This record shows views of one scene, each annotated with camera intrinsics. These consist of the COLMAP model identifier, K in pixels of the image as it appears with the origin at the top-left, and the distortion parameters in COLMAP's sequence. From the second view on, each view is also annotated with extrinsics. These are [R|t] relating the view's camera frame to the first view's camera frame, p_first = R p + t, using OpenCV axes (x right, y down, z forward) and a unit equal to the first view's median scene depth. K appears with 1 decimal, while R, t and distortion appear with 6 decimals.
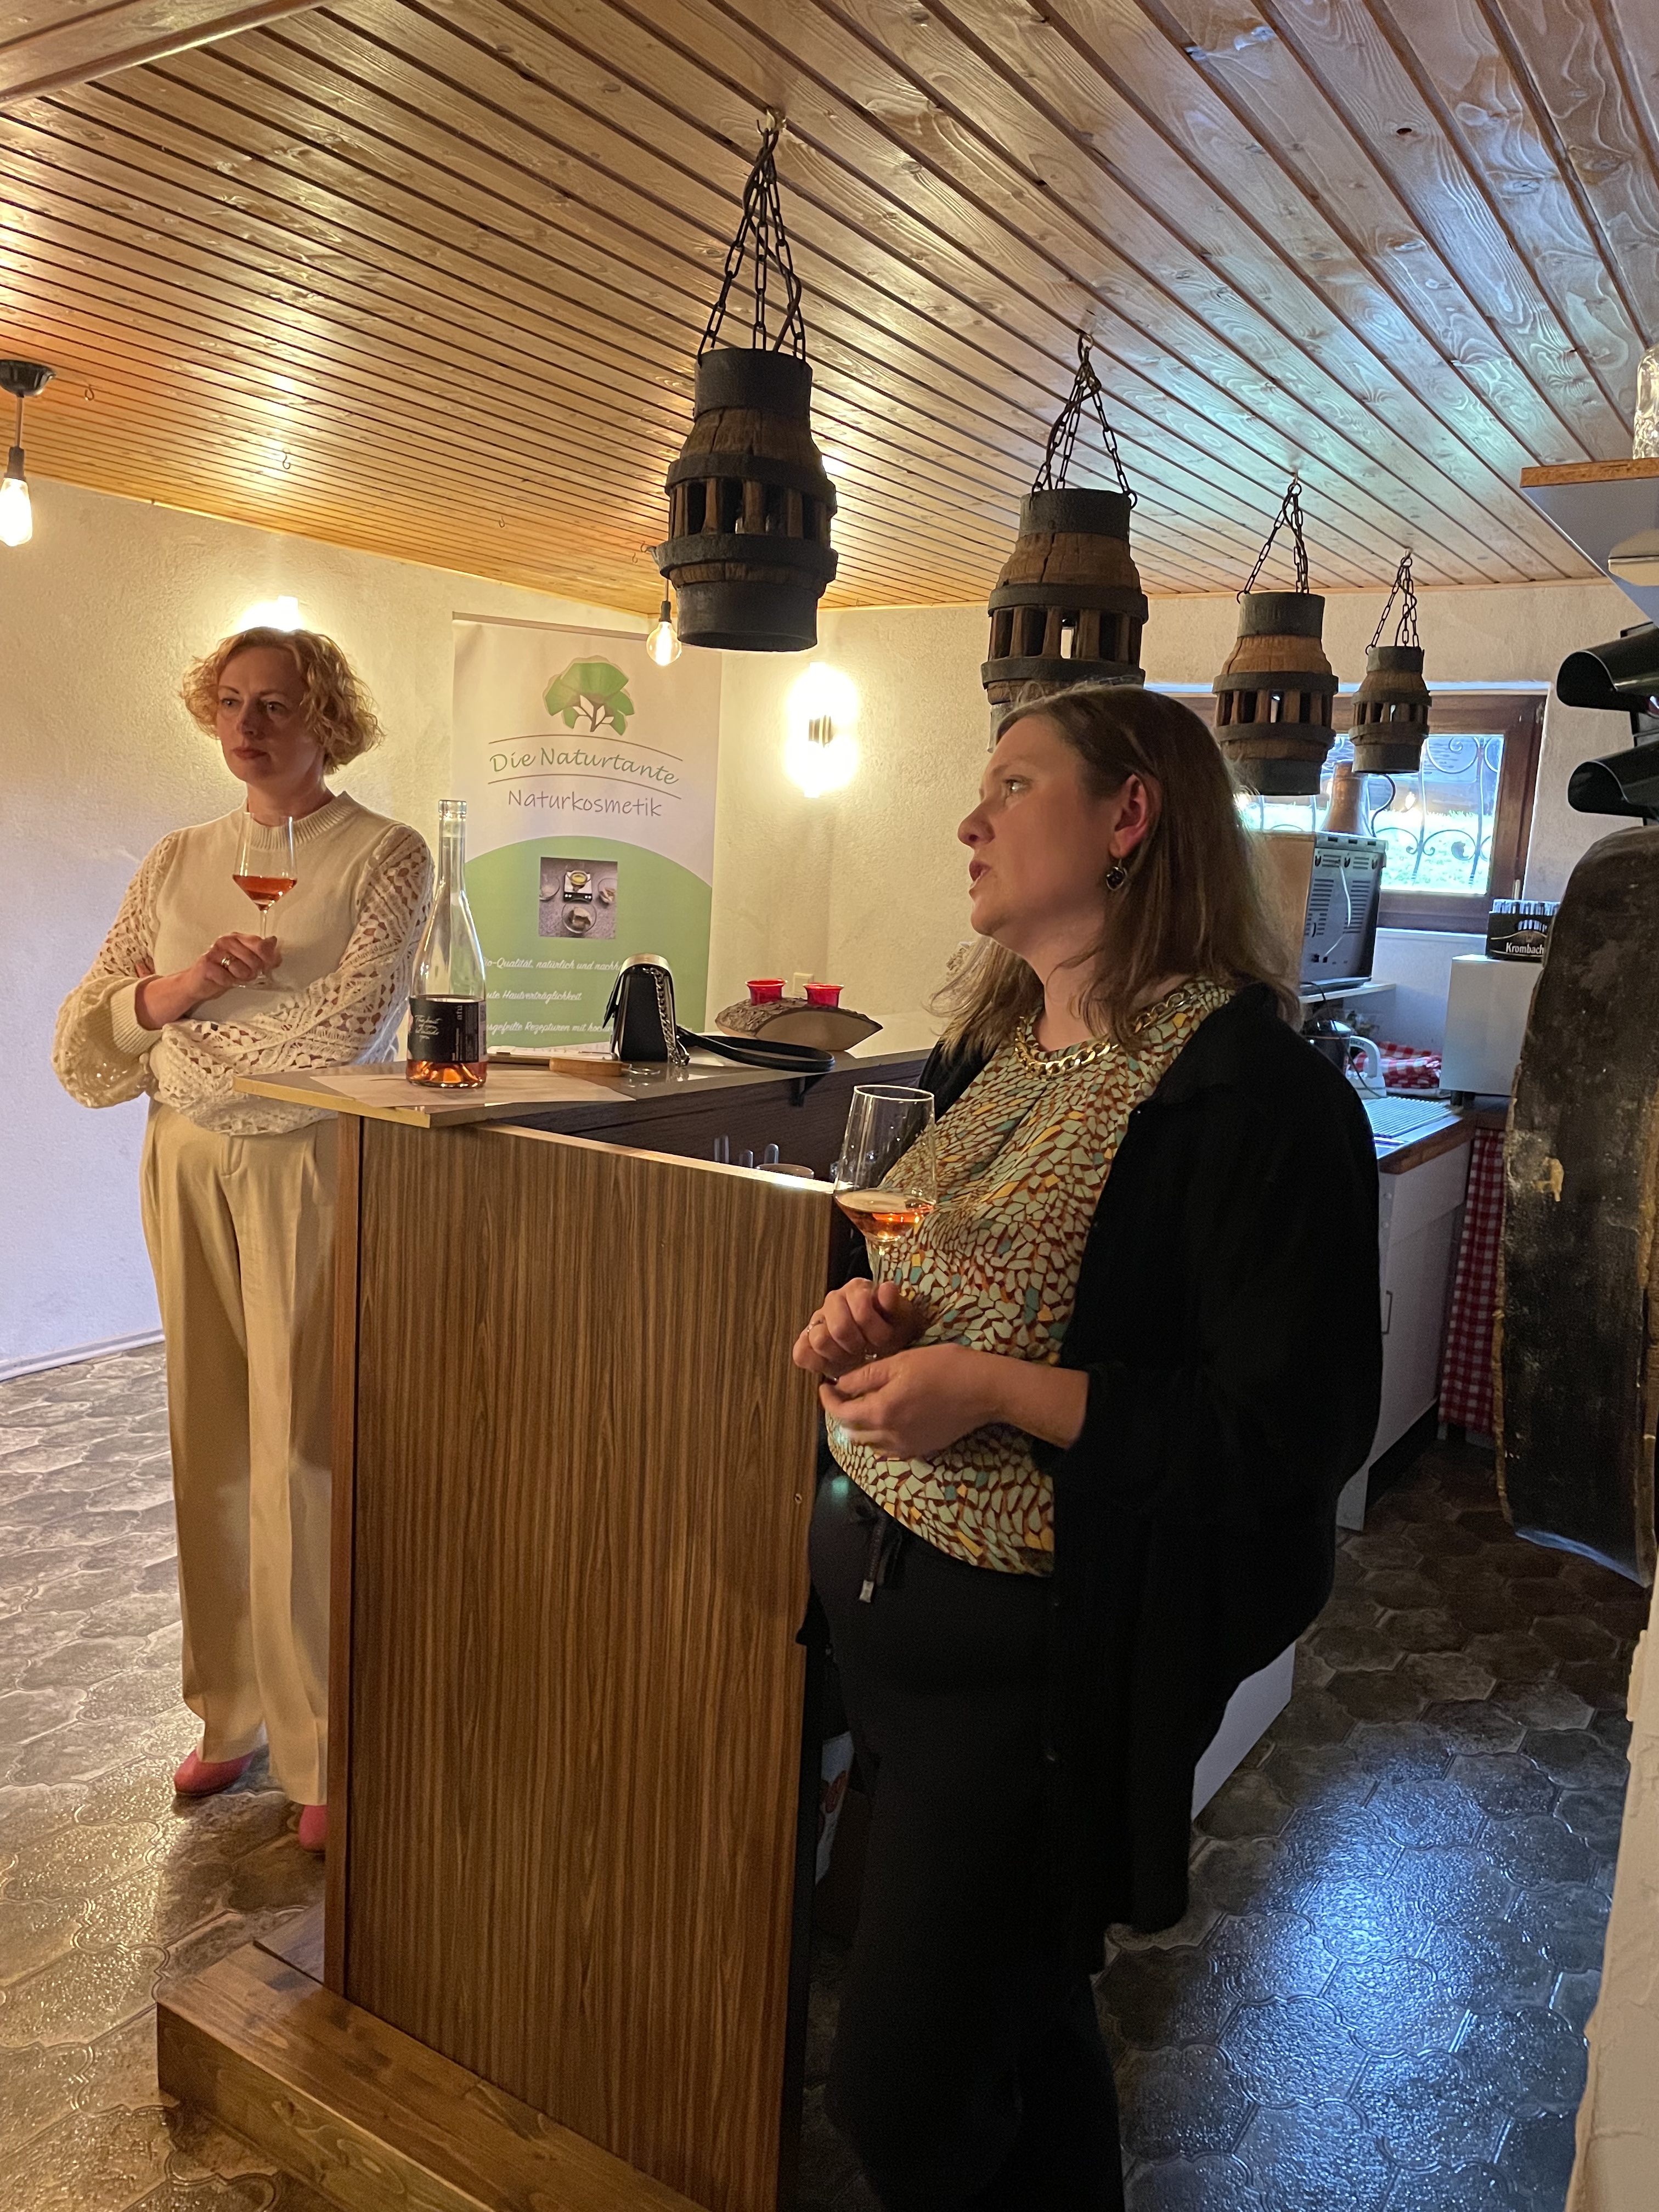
lens RADIAL K [[1640.9, 0, 829.5], [0, 1640.9, 1106.0], [0, 0, 1]] dist [0.086582, -0.116736]
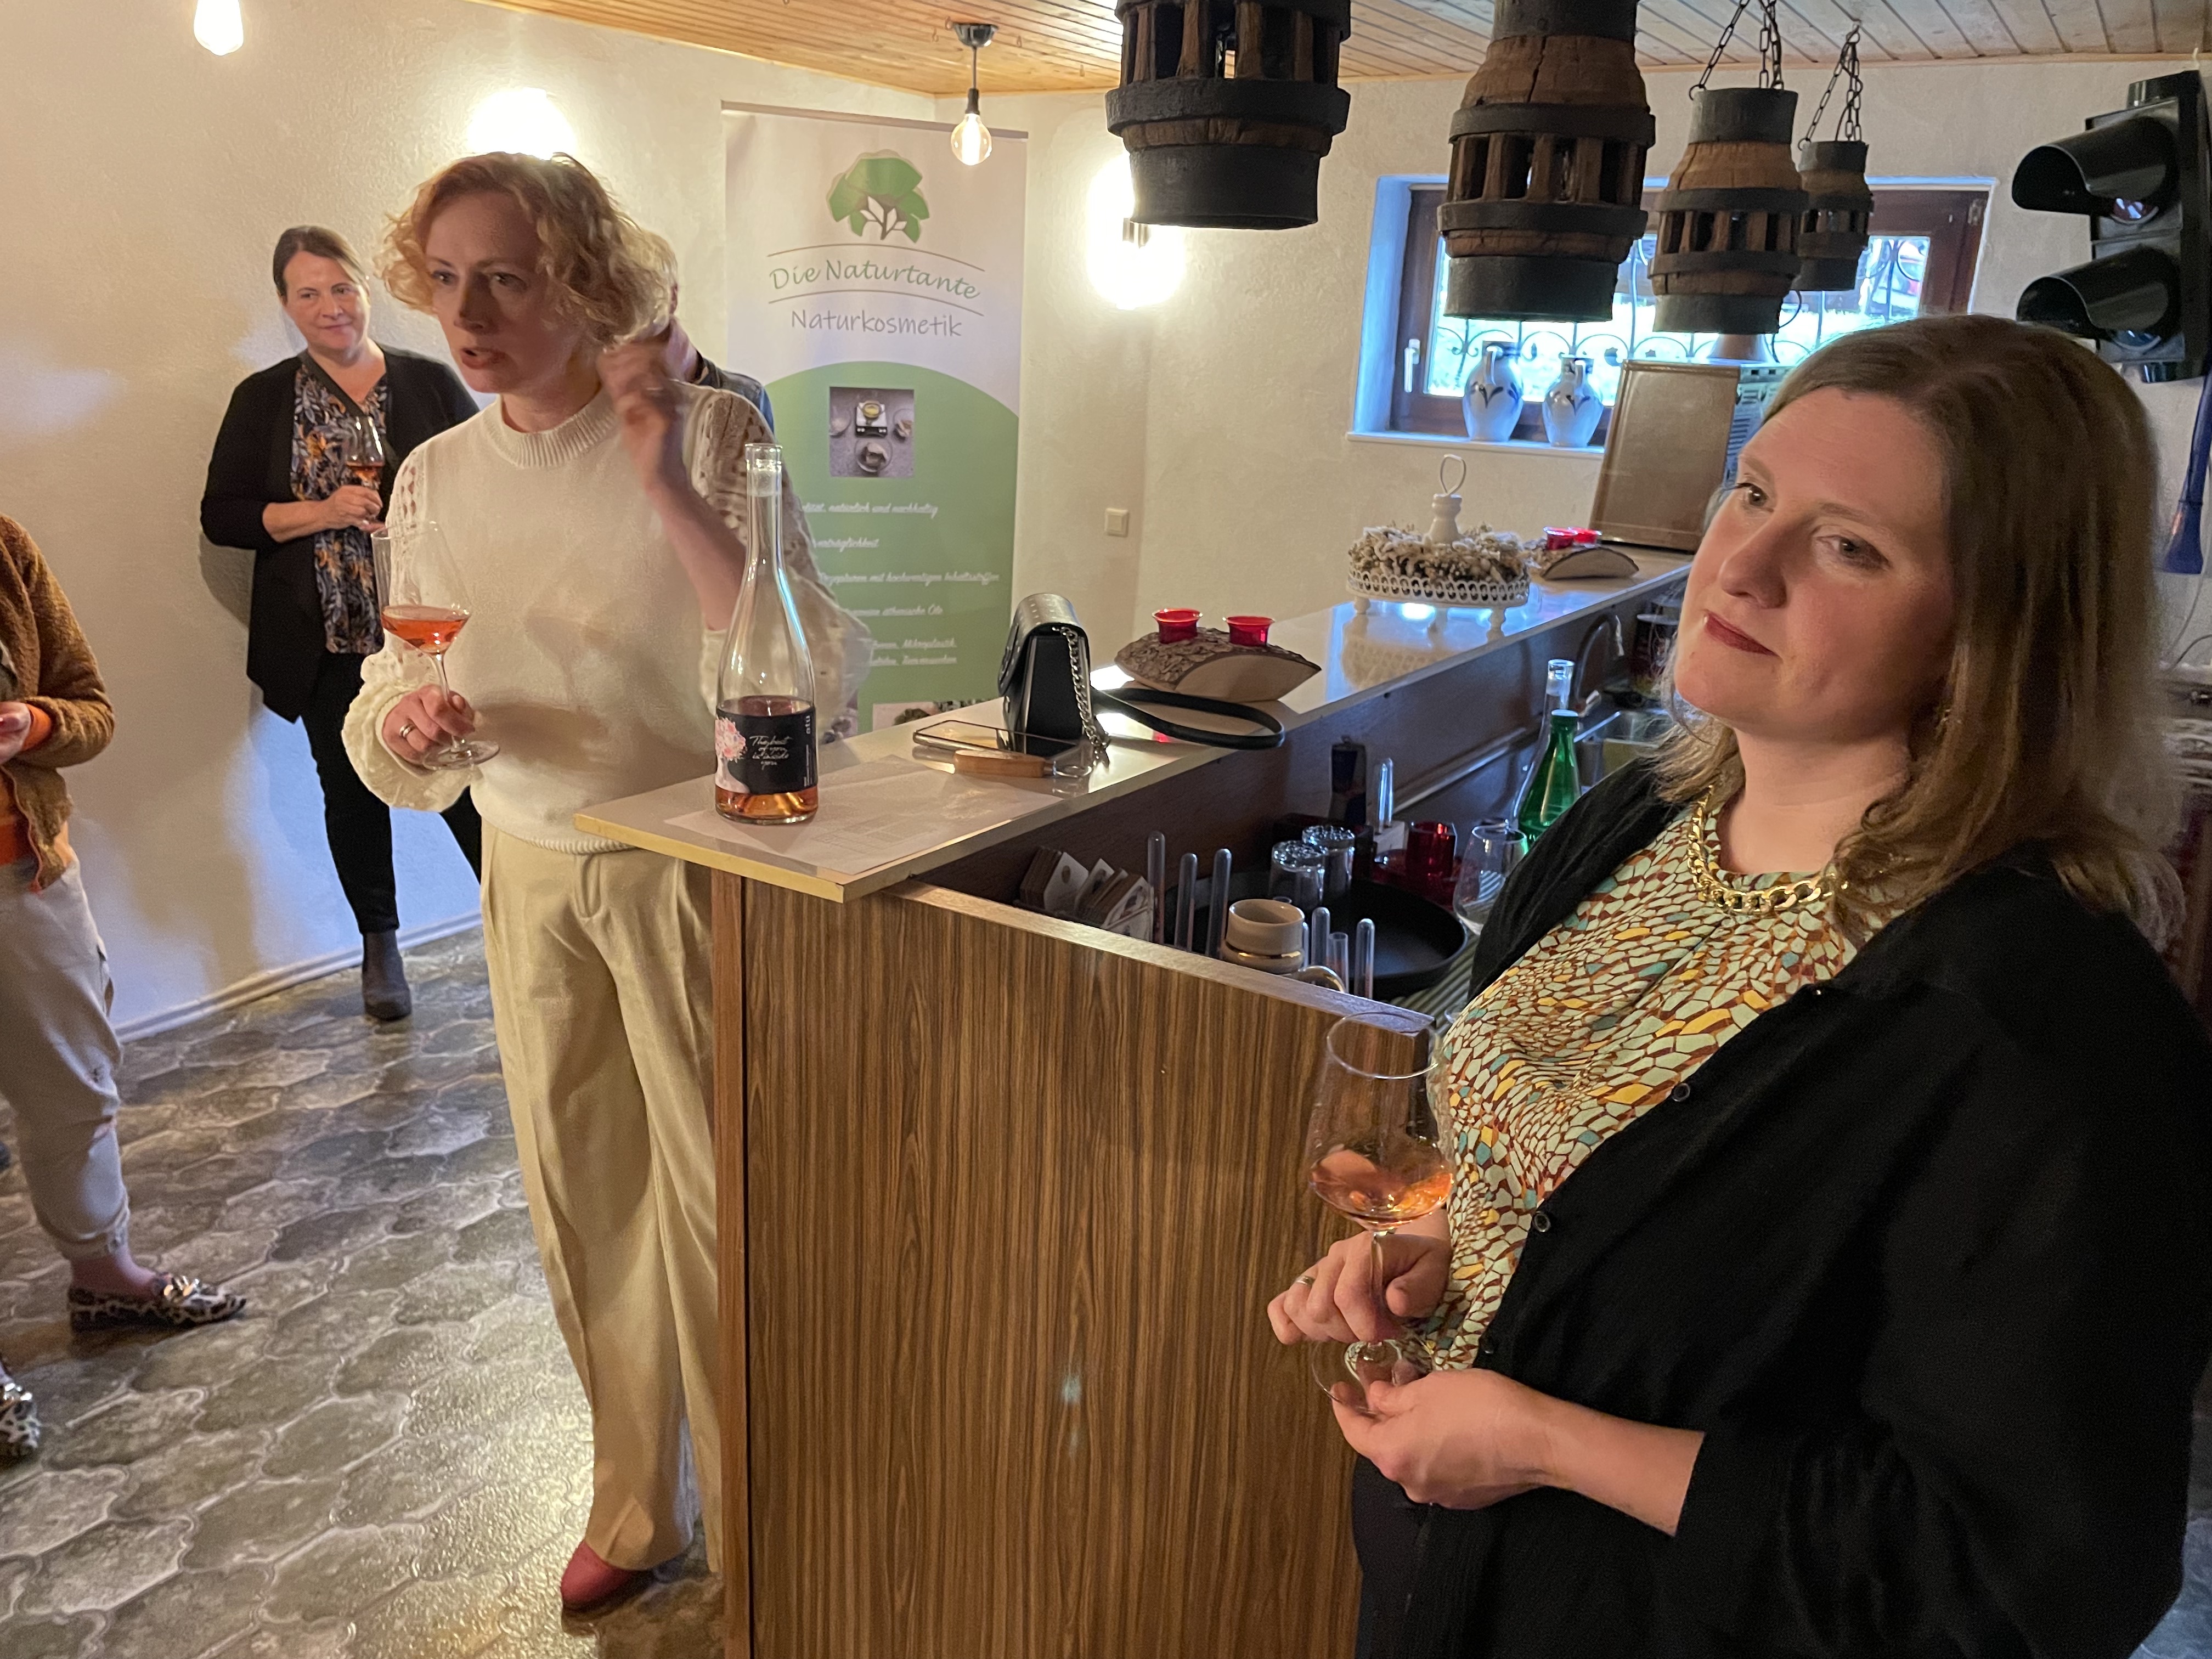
lens RADIAL K [[1675.3, 0, 1106.0], [0, 1675.3, 829.5], [0, 0, 1]] dist [0.075024, -0.096863]
pose [[0.999897, -0.013394, 0.005104, -0.073160], [0.012591, 0.990923, 0.133838, -0.073647], [-0.006851, -0.133760, 0.990990, 0.134747]]
